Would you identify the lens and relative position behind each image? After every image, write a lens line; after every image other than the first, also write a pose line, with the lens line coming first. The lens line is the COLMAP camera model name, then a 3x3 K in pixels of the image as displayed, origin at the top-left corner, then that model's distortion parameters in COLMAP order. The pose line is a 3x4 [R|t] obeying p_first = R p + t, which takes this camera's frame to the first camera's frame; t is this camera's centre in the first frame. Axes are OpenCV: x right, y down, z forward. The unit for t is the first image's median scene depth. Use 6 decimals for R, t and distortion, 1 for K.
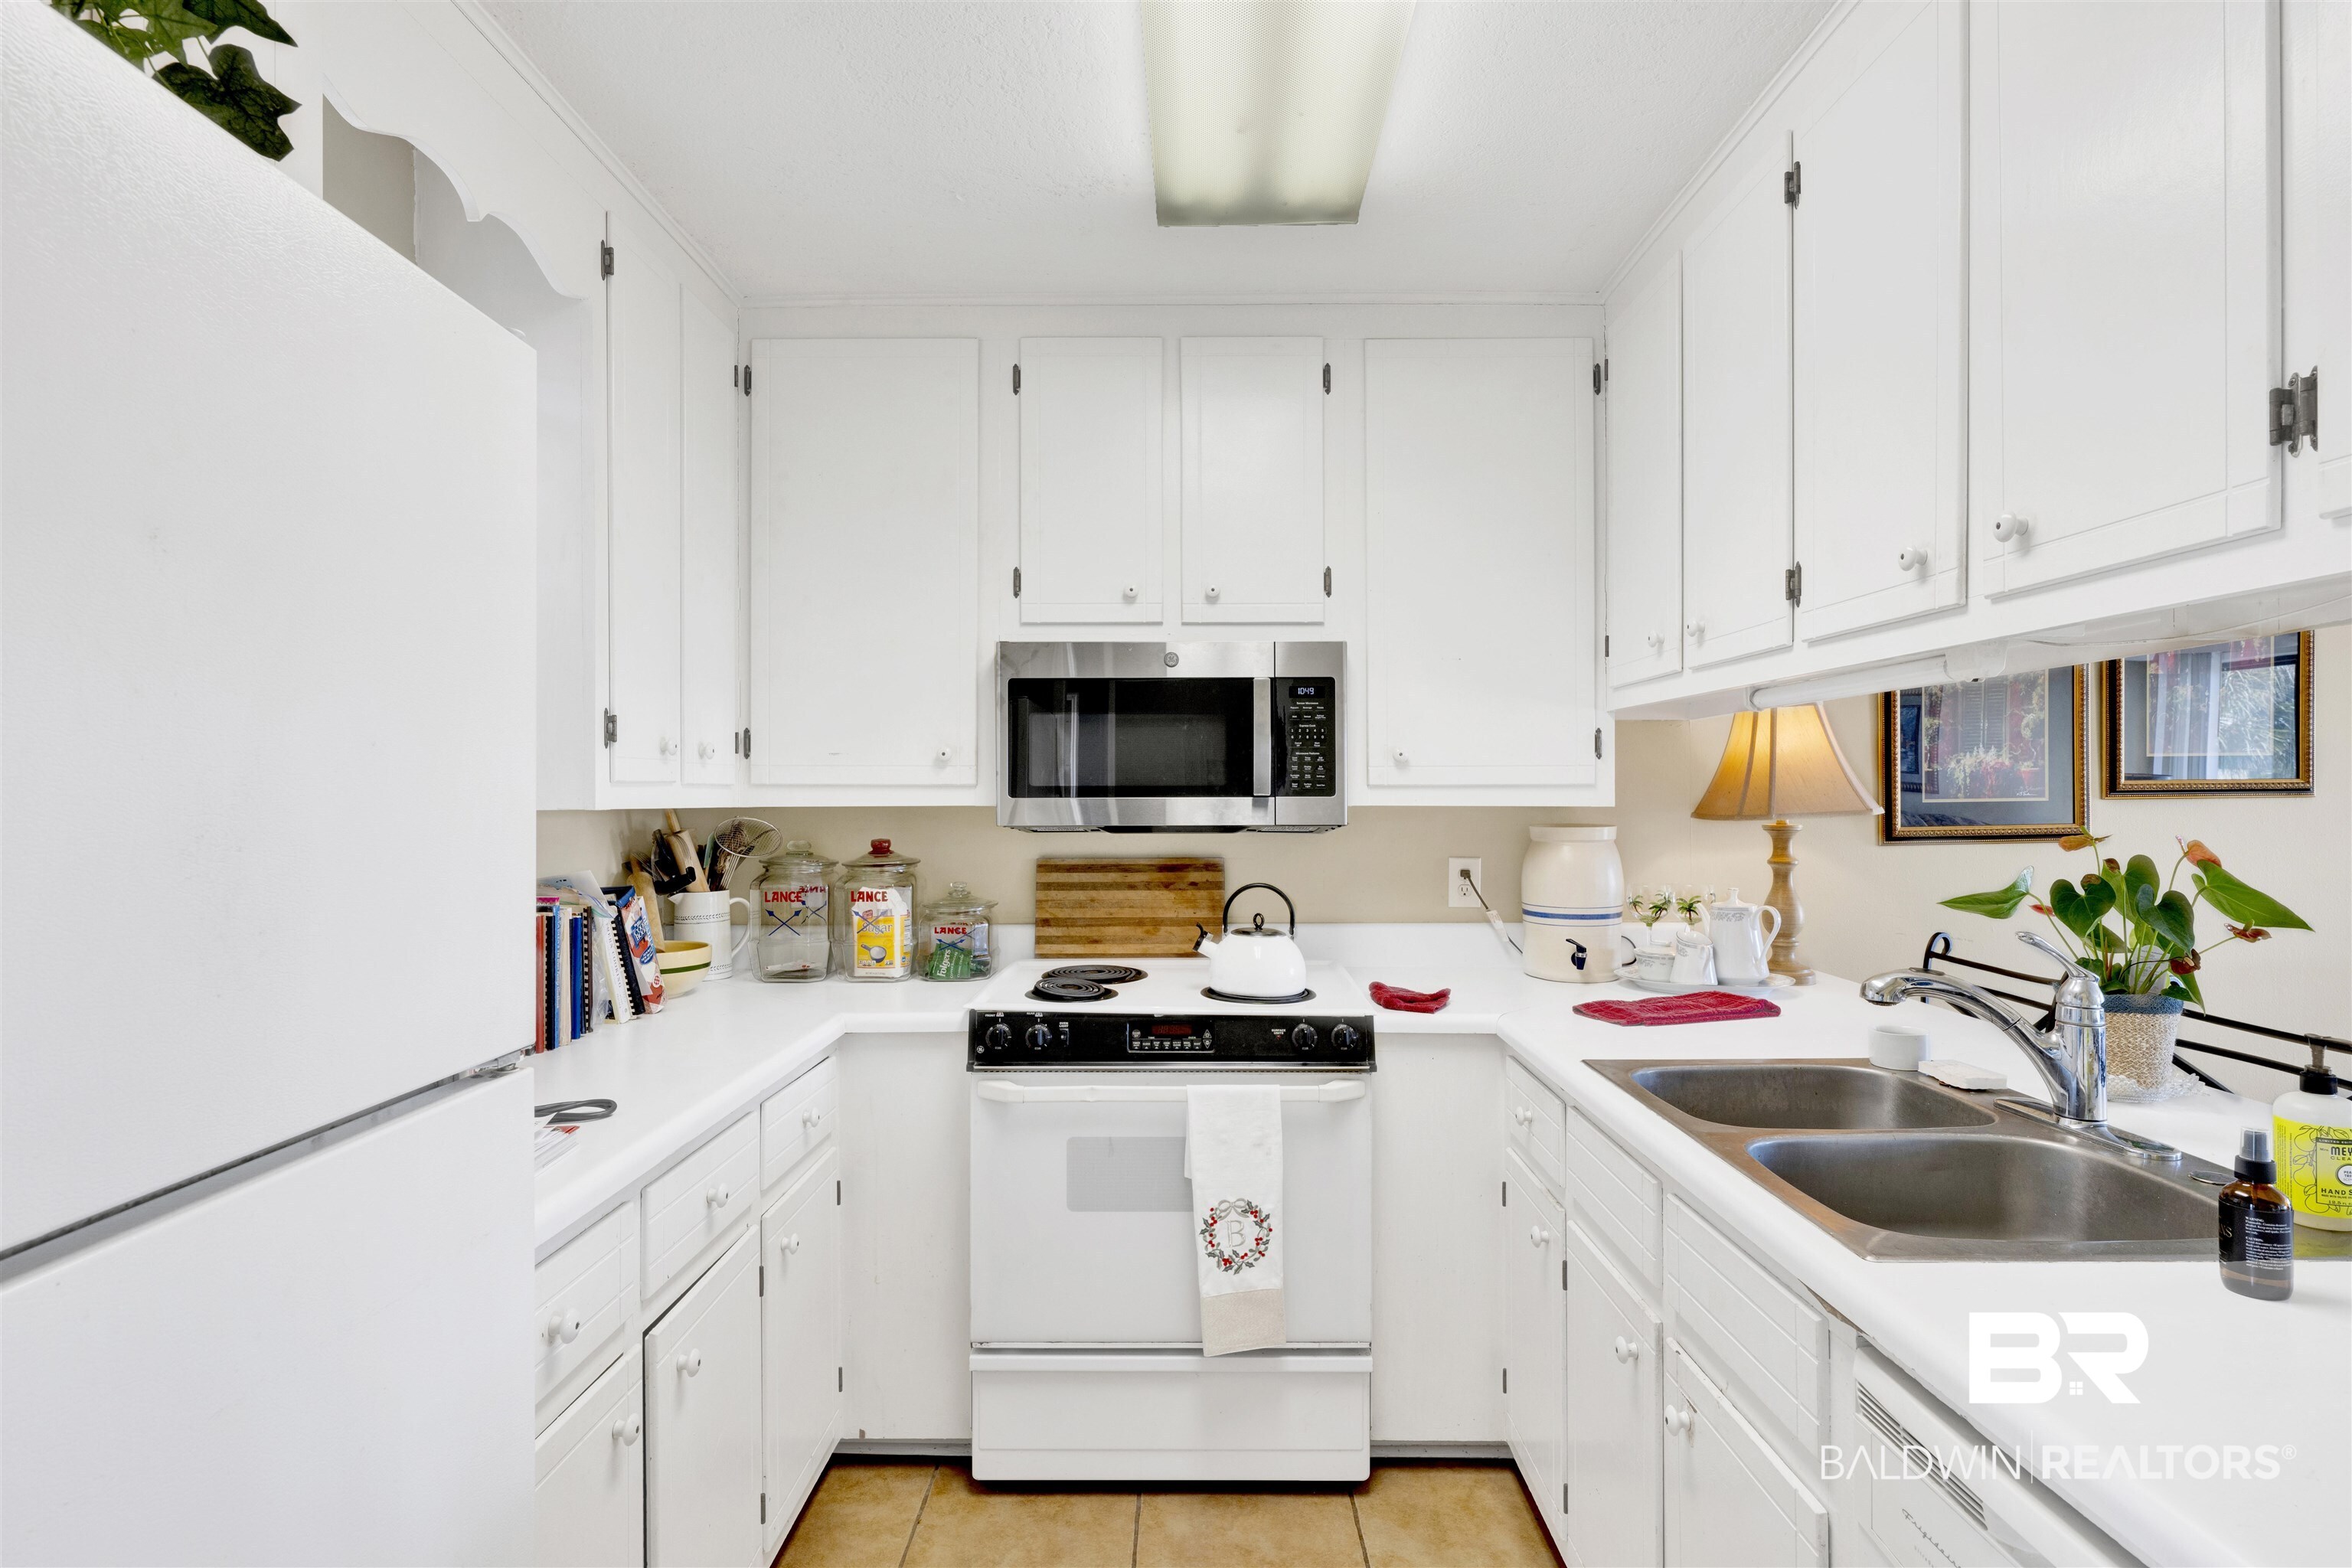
lens RADIAL K [[1233.8, 0, 1176.0], [0, 1233.8, 792.6], [0, 0, 1]] dist [0.004036, -0.000267]
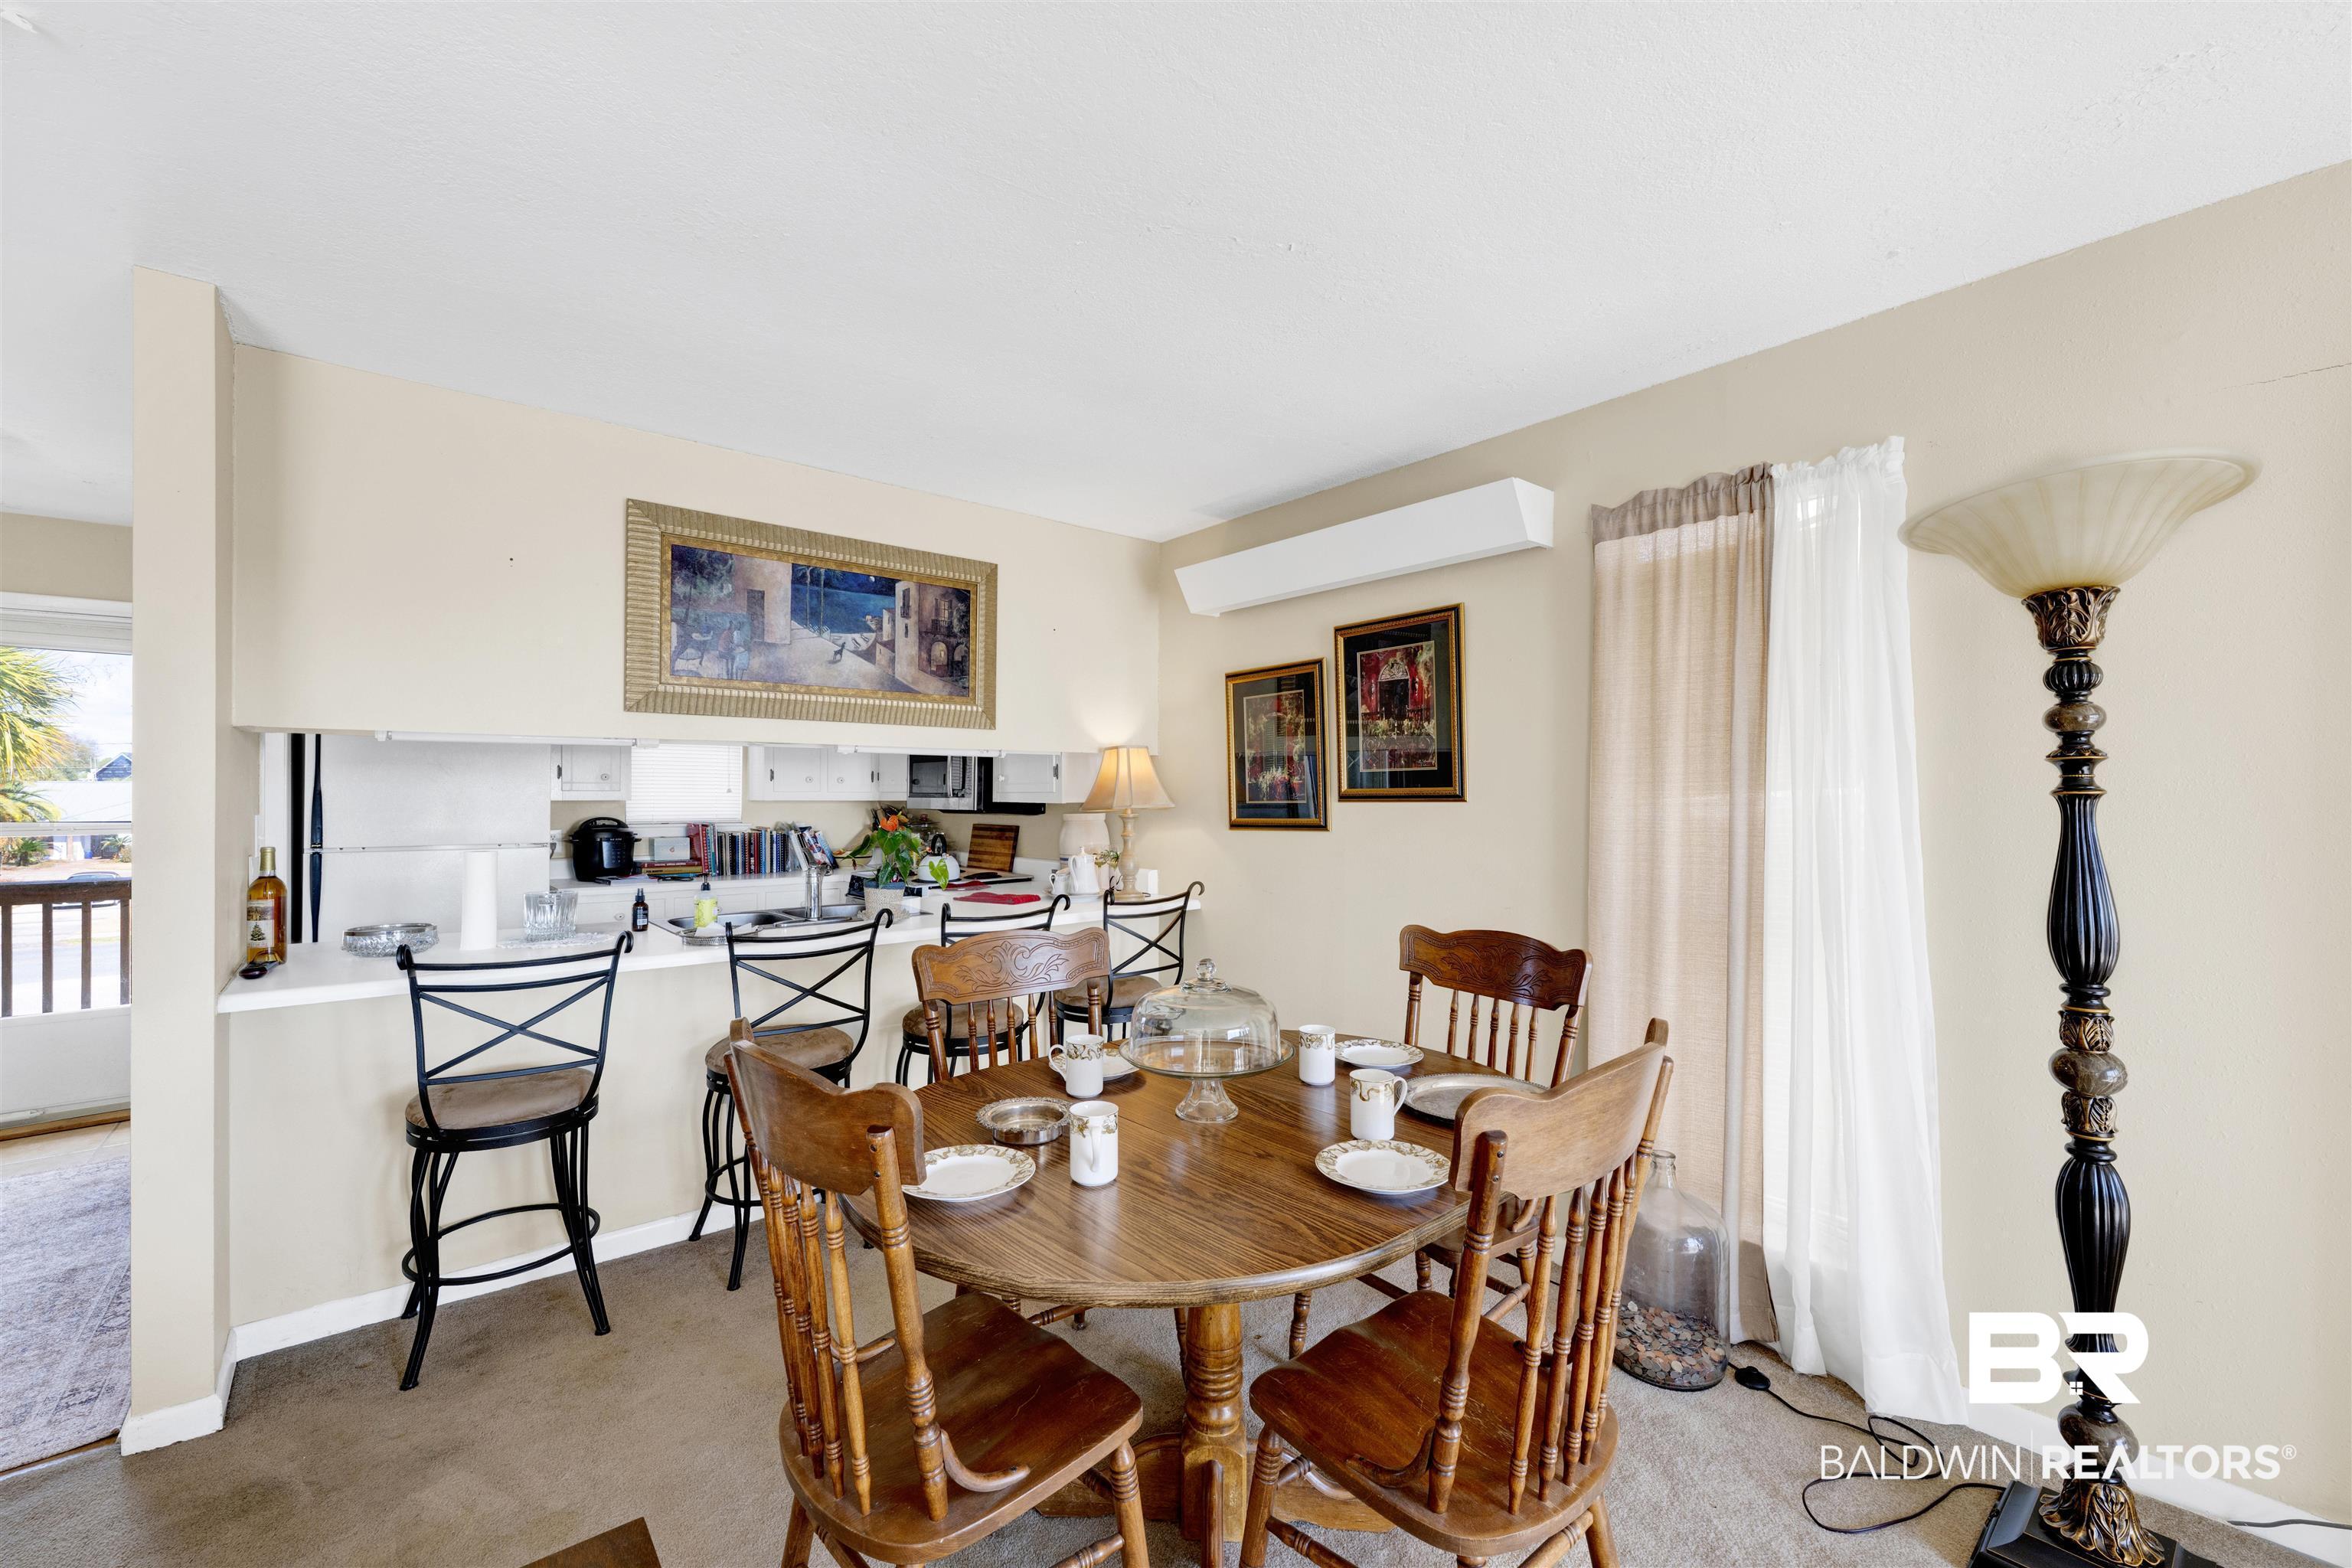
lens RADIAL K [[945.6, 0, 1171.2], [0, 945.6, 790.0], [0, 0, 1]] dist [0.000175, 0.000156]
pose [[0.647857, -0.003582, -0.761753, 1.466390], [-0.003027, 0.999969, -0.007277, 0.000646], [0.761756, 0.007020, 0.647826, 0.137799]]
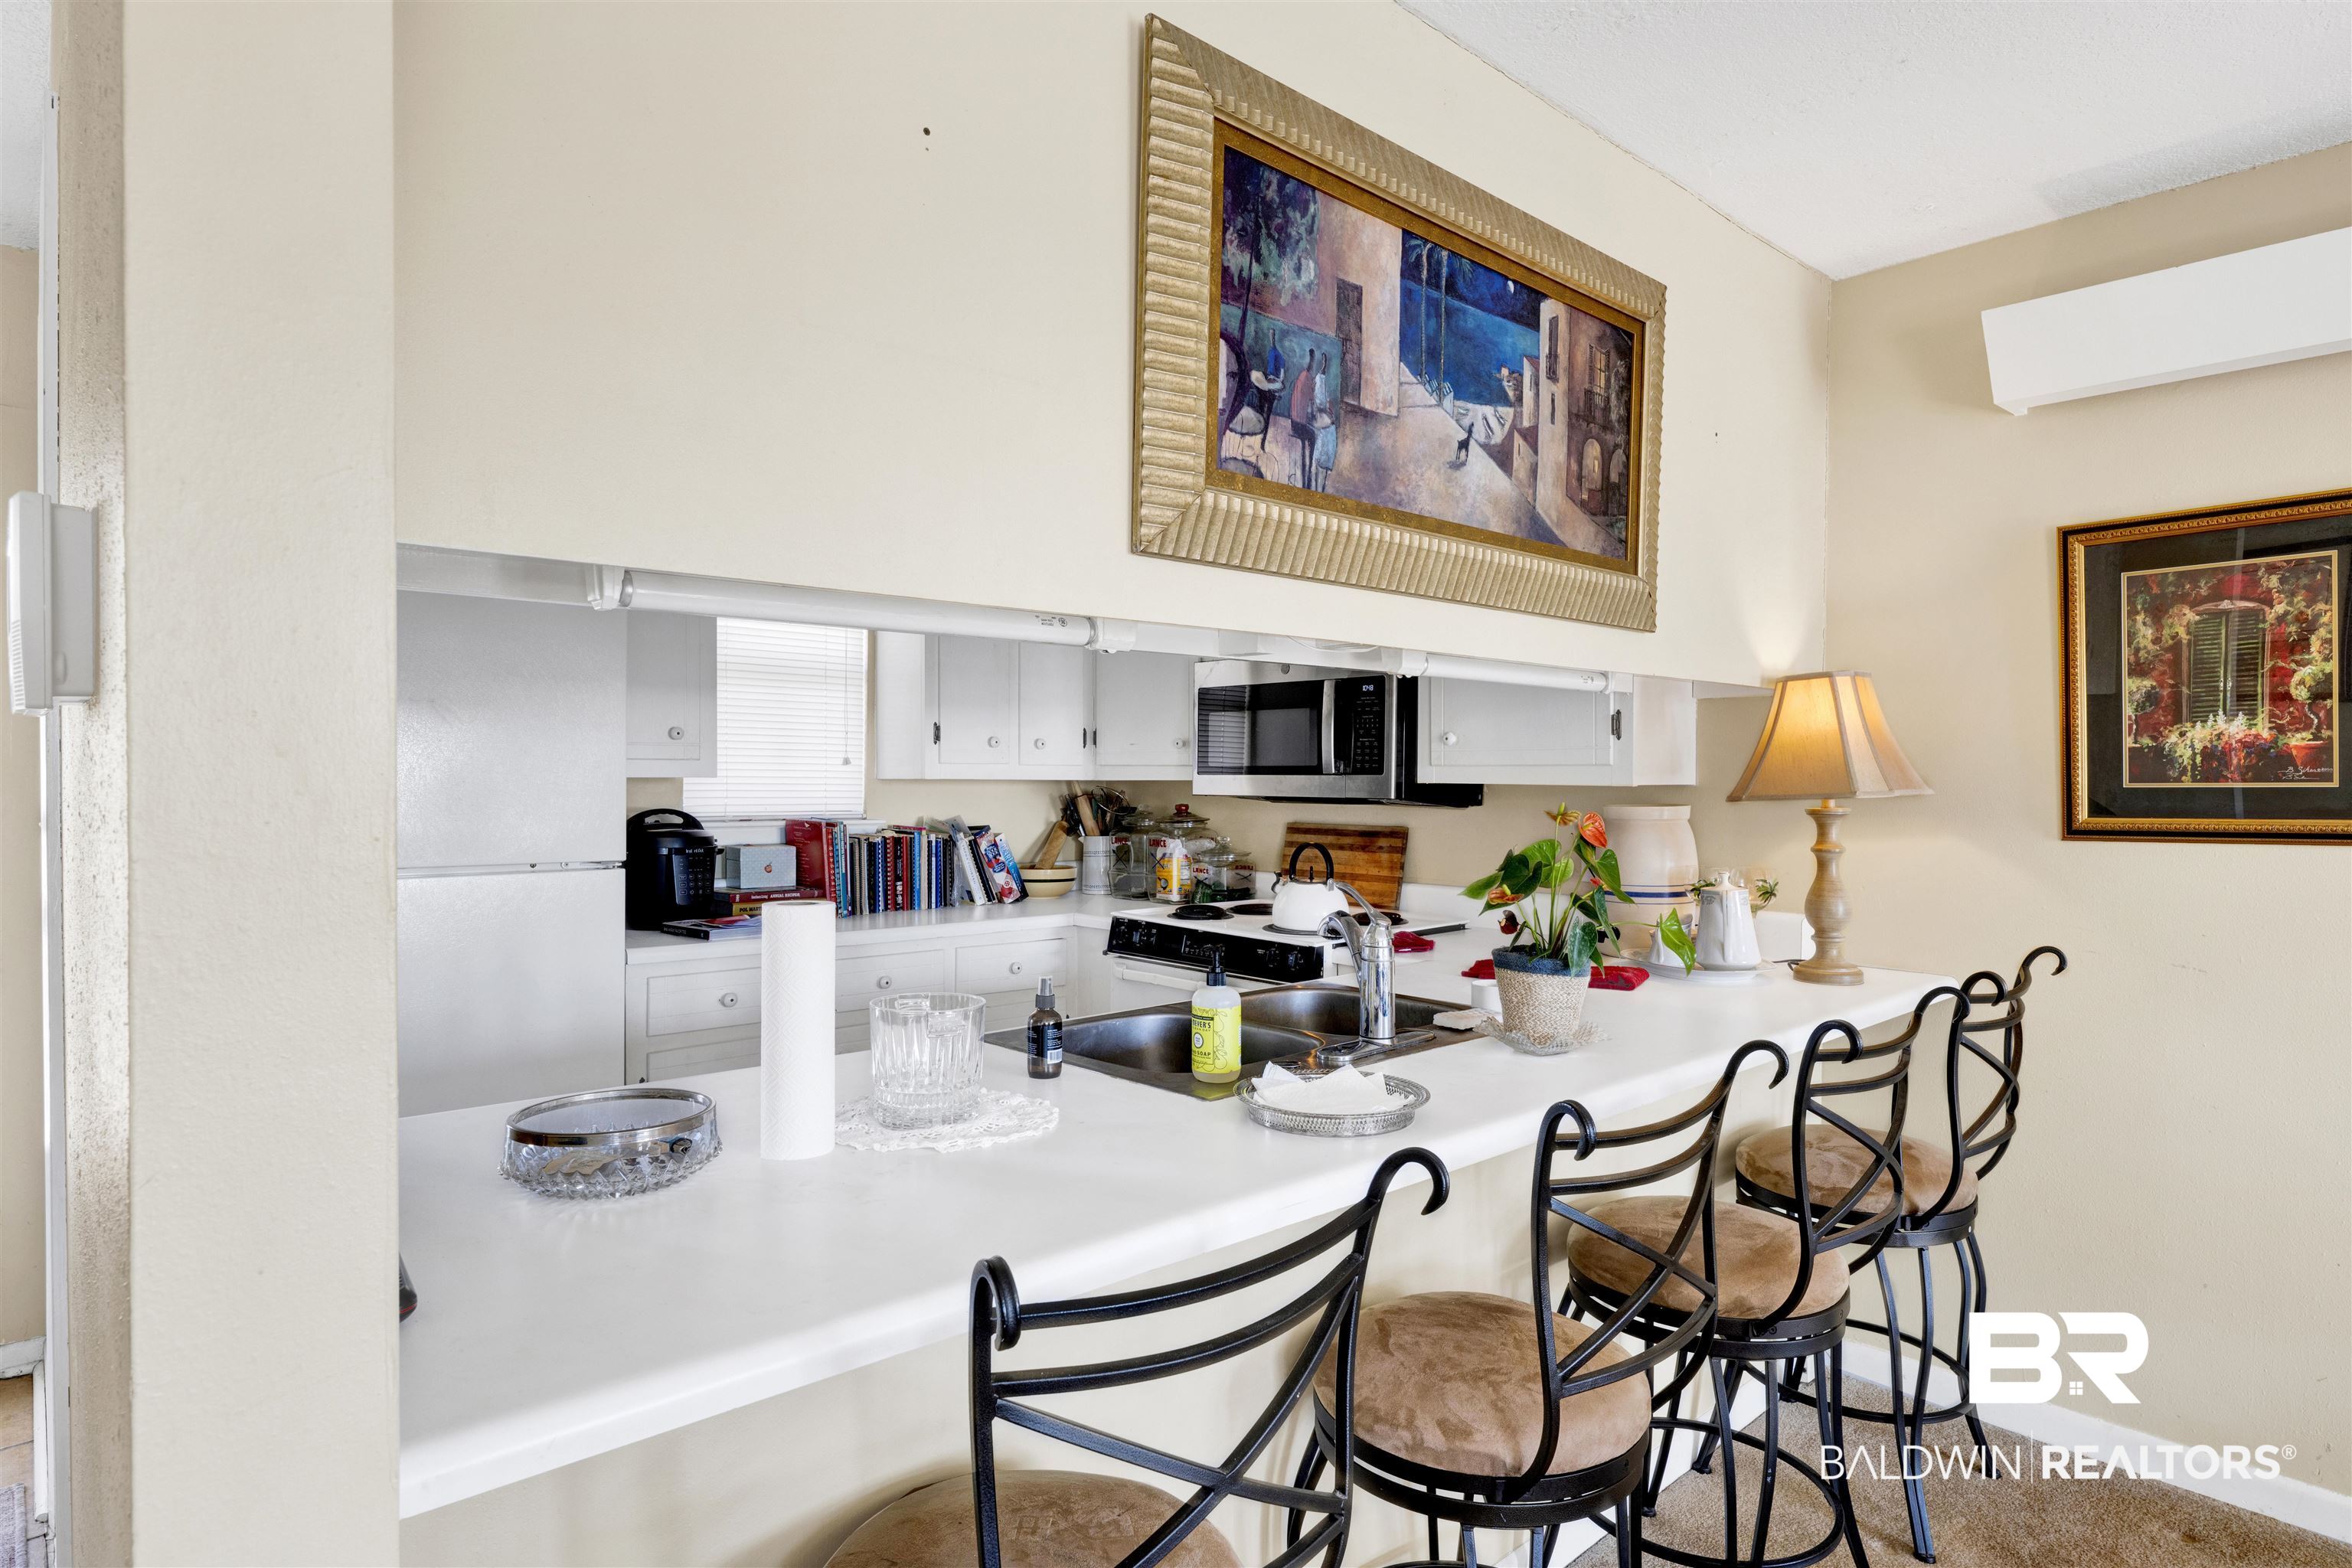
lens RADIAL K [[1284.4, 0, 1175.6], [0, 1284.4, 779.6], [0, 0, 1]] dist [-0.002728, -0.001171]
pose [[0.672235, 0.007288, -0.740302, 0.801719], [-0.006649, 0.999971, 0.003807, 0.004023], [0.740308, 0.002364, 0.672264, 0.008040]]
